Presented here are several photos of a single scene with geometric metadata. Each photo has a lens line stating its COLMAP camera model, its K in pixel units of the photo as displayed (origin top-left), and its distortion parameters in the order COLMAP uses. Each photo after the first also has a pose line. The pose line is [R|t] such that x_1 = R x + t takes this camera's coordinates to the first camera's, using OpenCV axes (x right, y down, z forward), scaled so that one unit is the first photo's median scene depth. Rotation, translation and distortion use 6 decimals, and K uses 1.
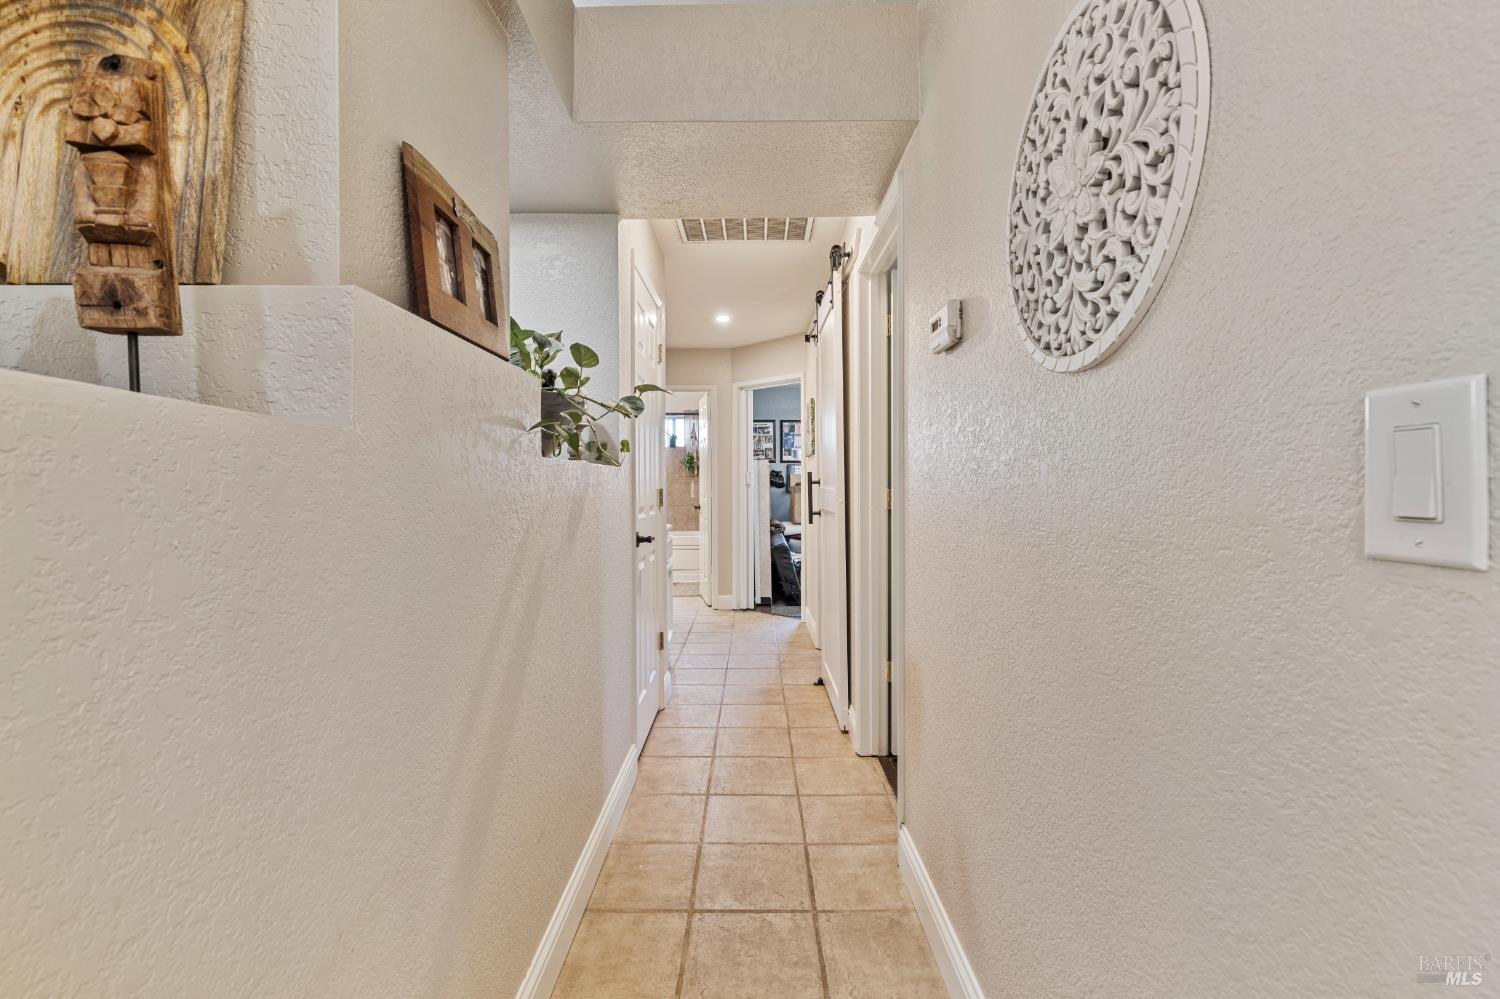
lens RADIAL K [[651.1, 0, 740.4], [0, 651.1, 495.4], [0, 0, 1]] dist [-0.001254, -0.000304]
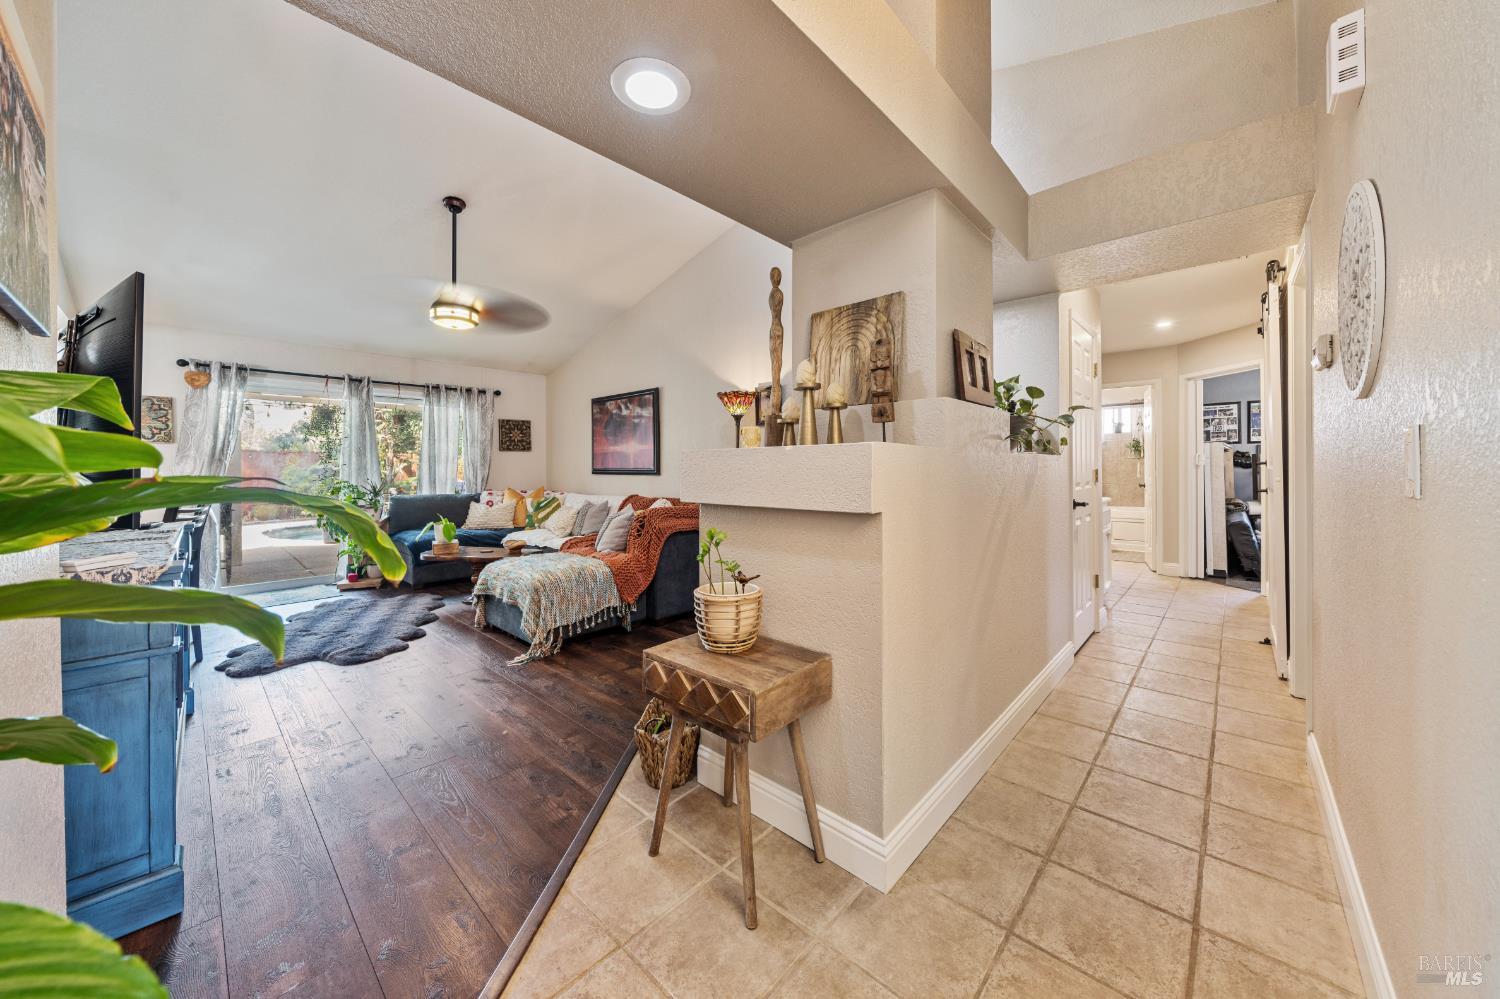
lens RADIAL K [[519.7, 0, 748.7], [0, 519.7, 470.4], [0, 0, 1]] dist [-0.002944, -0.000159]
pose [[0.742117, -0.002116, -0.670267, 0.081693], [-0.004180, 0.999961, -0.007784, 0.003970], [0.670257, 0.008579, 0.742079, -0.360583]]
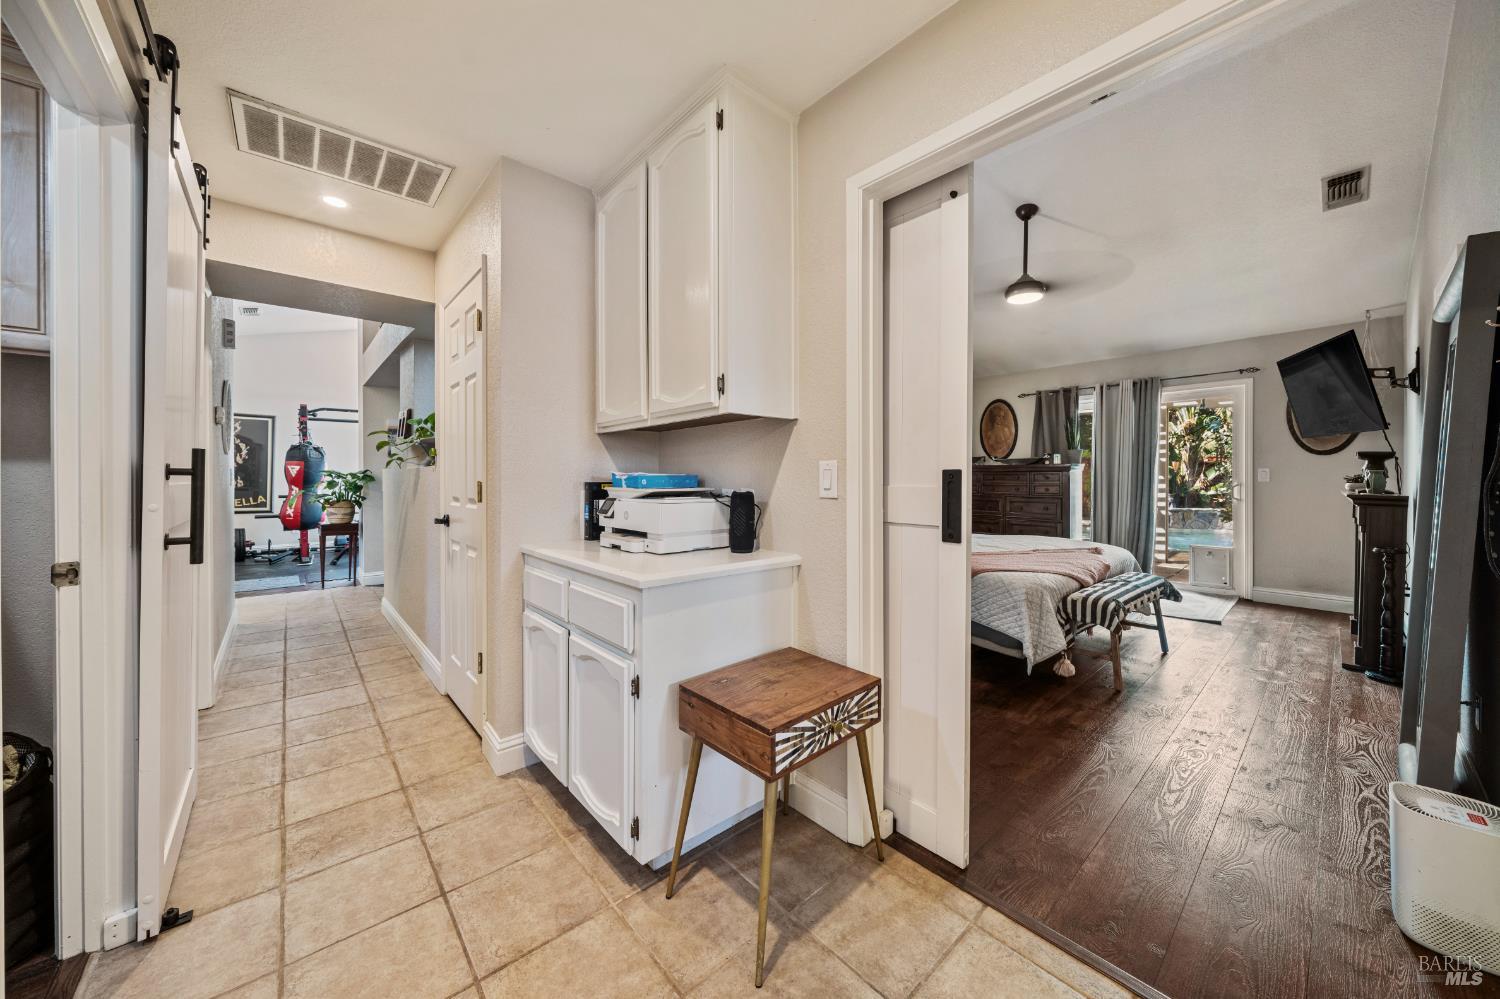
lens RADIAL K [[519.7, 0, 729.7], [0, 519.7, 478.5], [0, 0, 1]] dist [-0.002944, -0.000159]
pose [[-0.747948, 0.005330, -0.663736, 0.096878], [-0.006127, 0.999870, 0.014934, -0.027457], [0.663729, 0.015236, -0.747818, 2.083951]]
